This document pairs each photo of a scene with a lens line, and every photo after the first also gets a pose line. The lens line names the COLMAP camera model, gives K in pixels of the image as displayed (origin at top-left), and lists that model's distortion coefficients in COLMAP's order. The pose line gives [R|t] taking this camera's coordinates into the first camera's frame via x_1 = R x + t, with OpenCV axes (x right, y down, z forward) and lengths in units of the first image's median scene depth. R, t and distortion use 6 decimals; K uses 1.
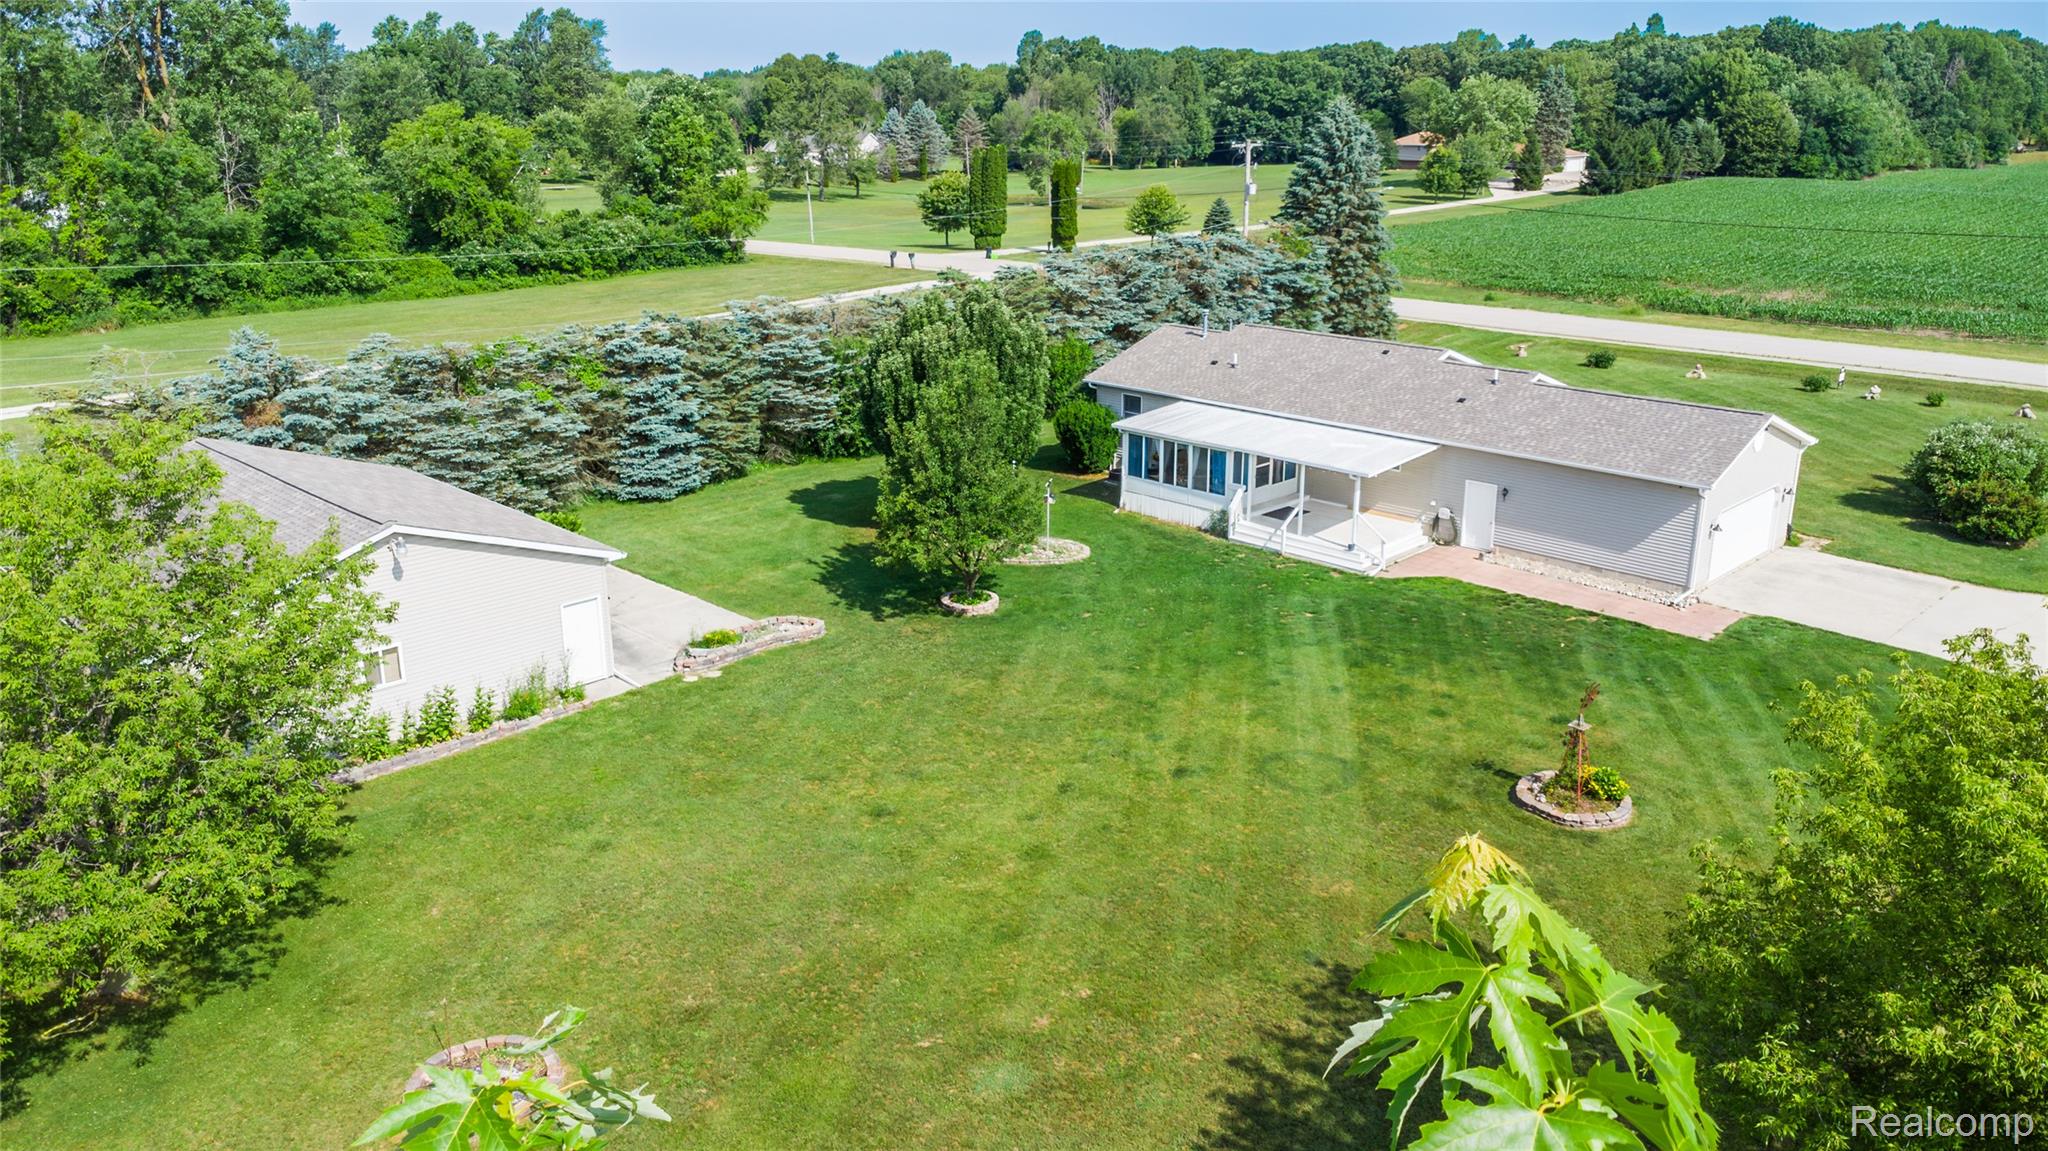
lens RADIAL K [[1535.2, 0, 1024.0], [0, 1535.2, 575.5], [0, 0, 1]] dist [-0.000533, 0.004214]
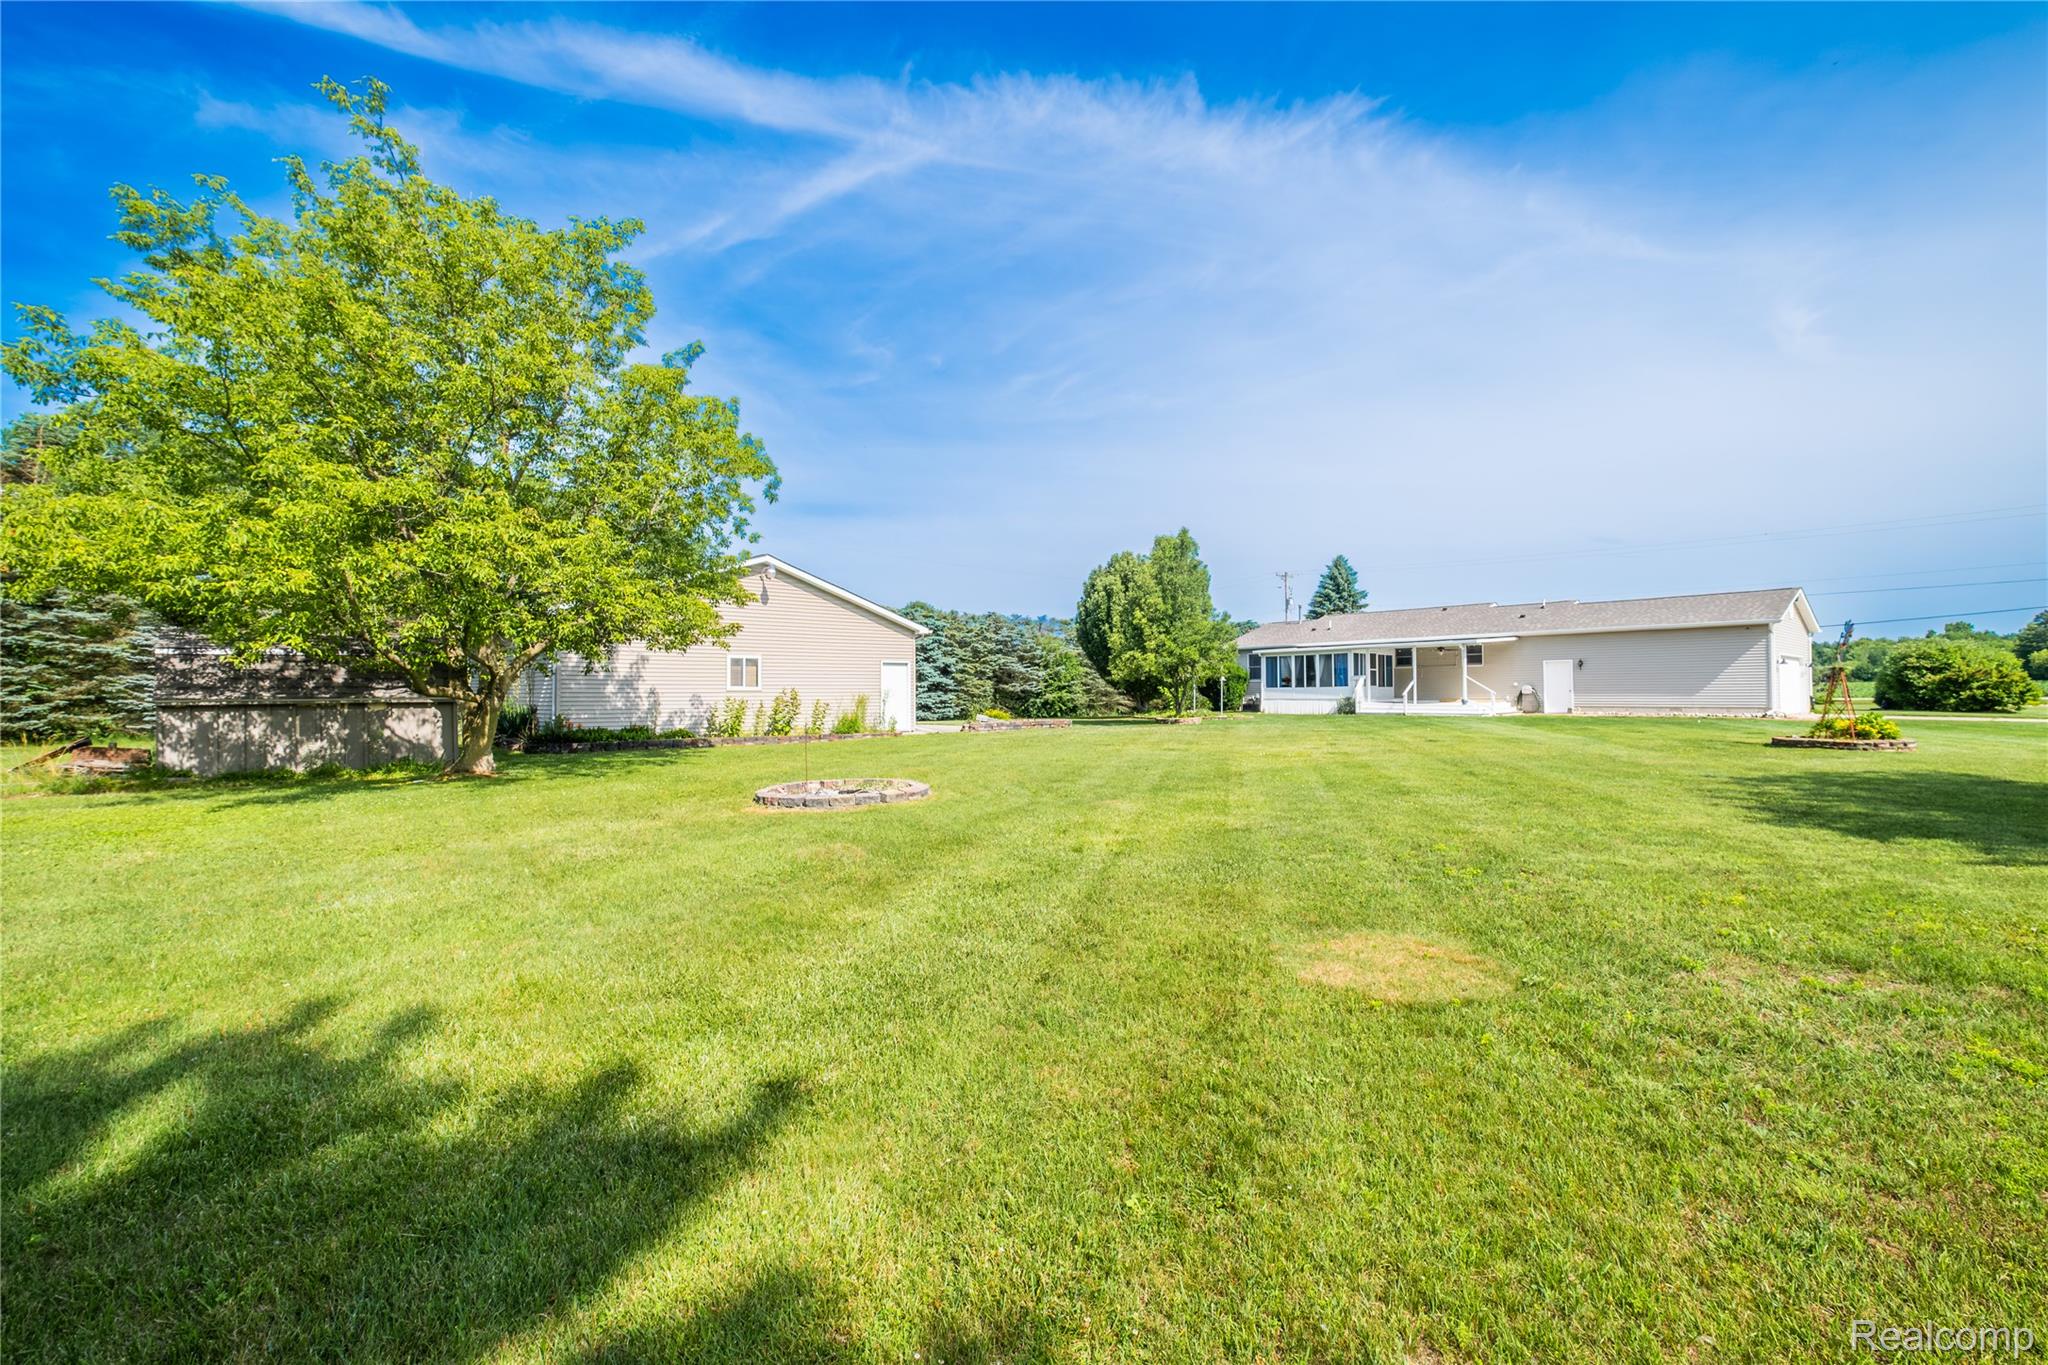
lens RADIAL K [[901.9, 0, 1020.9], [0, 901.9, 697.0], [0, 0, 1]] dist [0.014748, -0.000762]
pose [[0.997083, -0.009026, -0.075788, -0.090370], [-0.013660, 0.955844, -0.293557, 0.182853], [0.075091, 0.293736, 0.952933, 0.211886]]
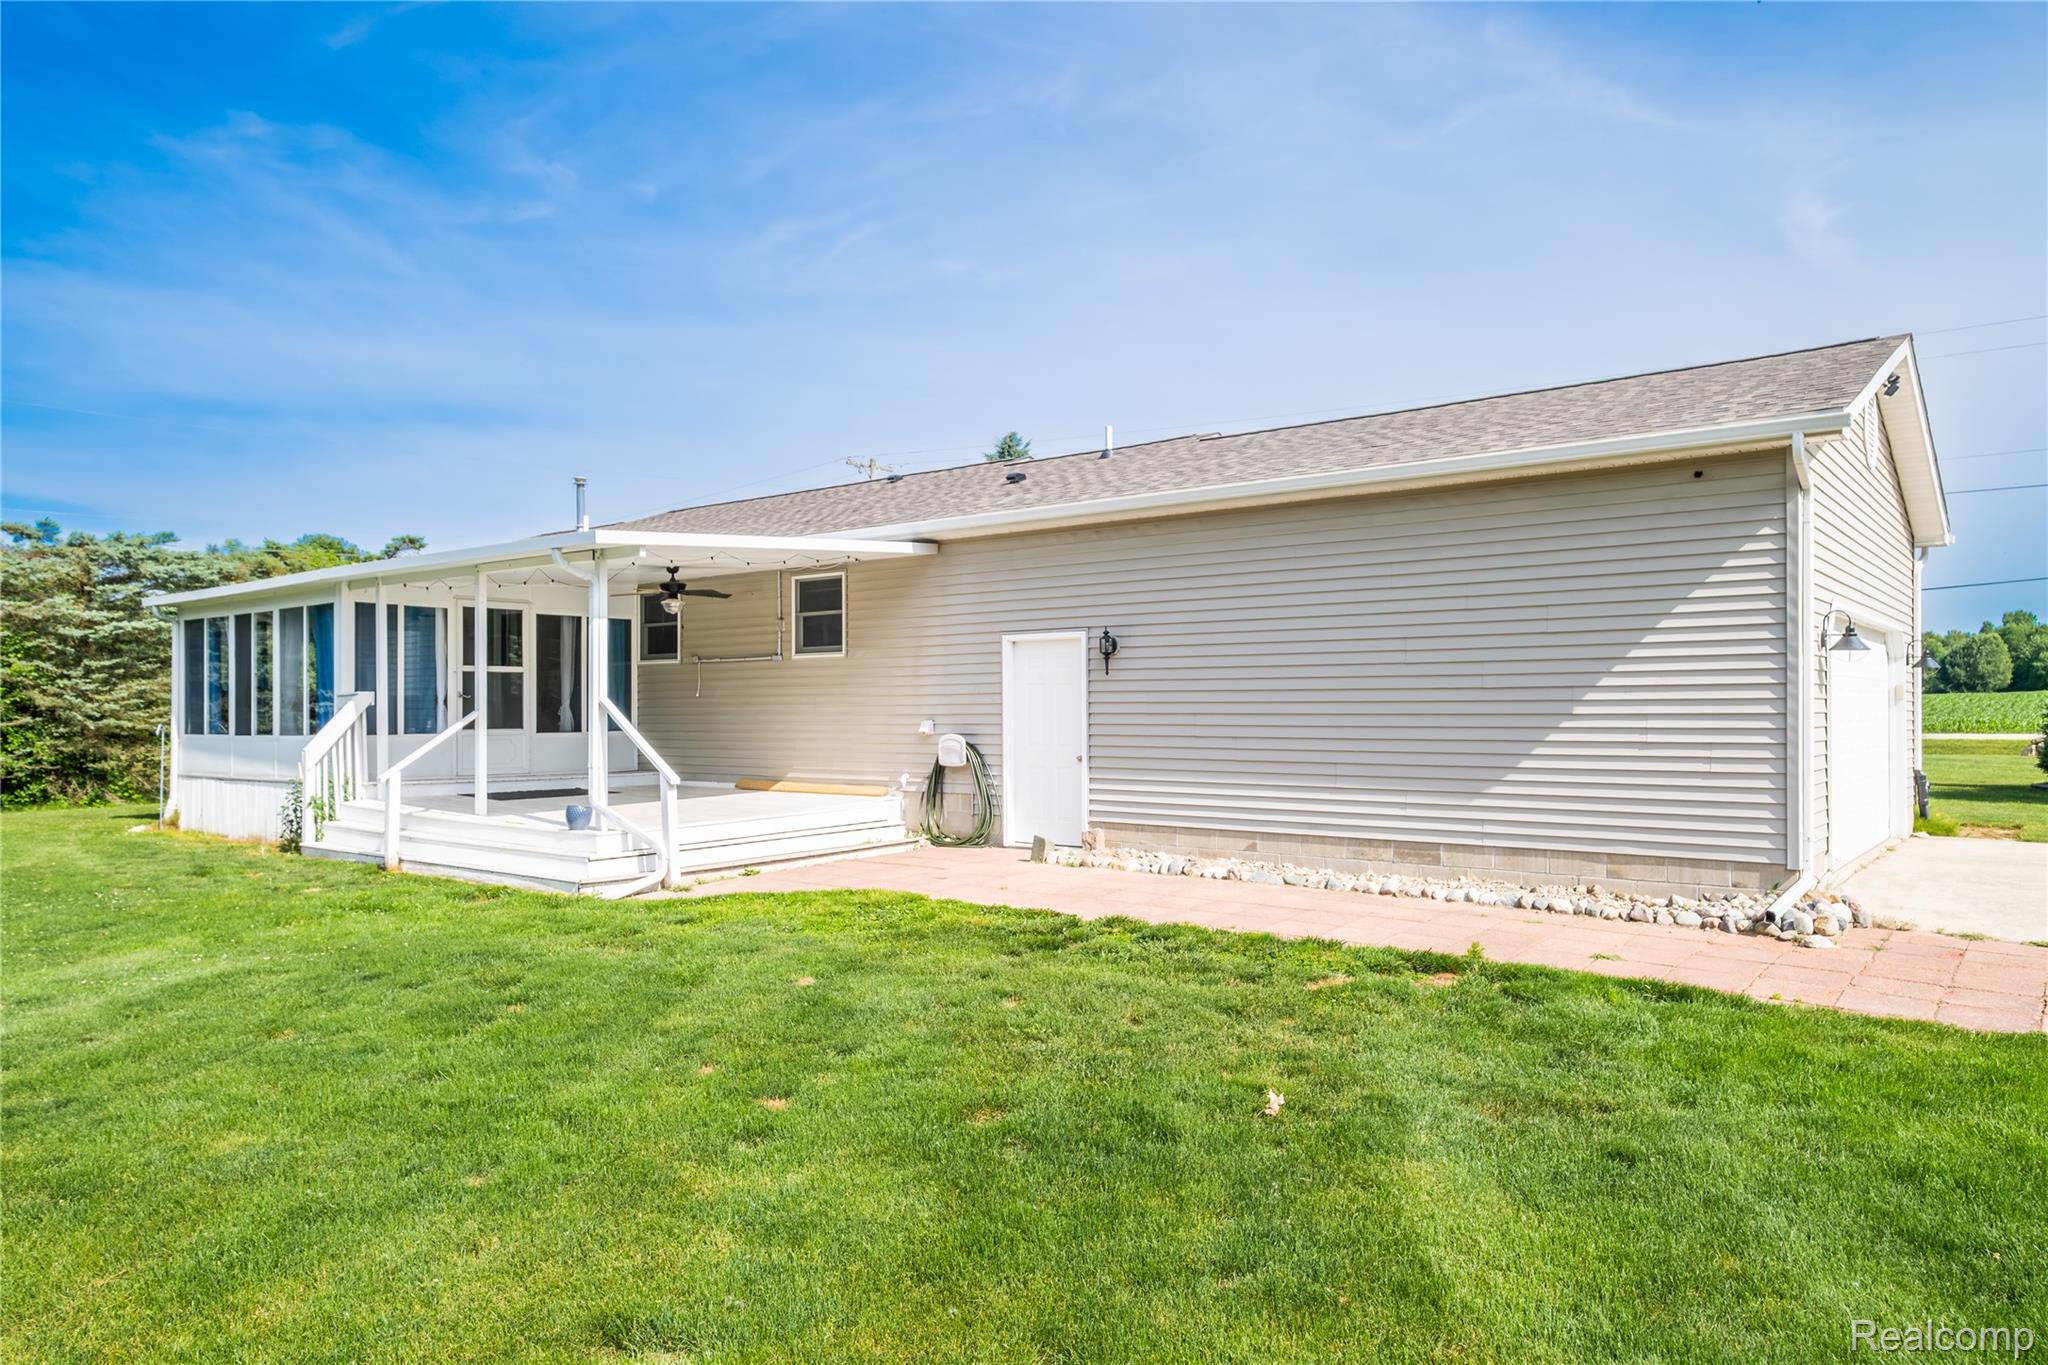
lens RADIAL K [[1362.0, 0, 1029.8], [0, 1362.0, 694.7], [0, 0, 1]] dist [0.003944, 0.001437]
pose [[0.994383, -0.005203, 0.105715, 0.237802], [0.037354, 0.951775, -0.304514, 0.035350], [-0.099033, 0.306753, 0.946623, 0.657067]]
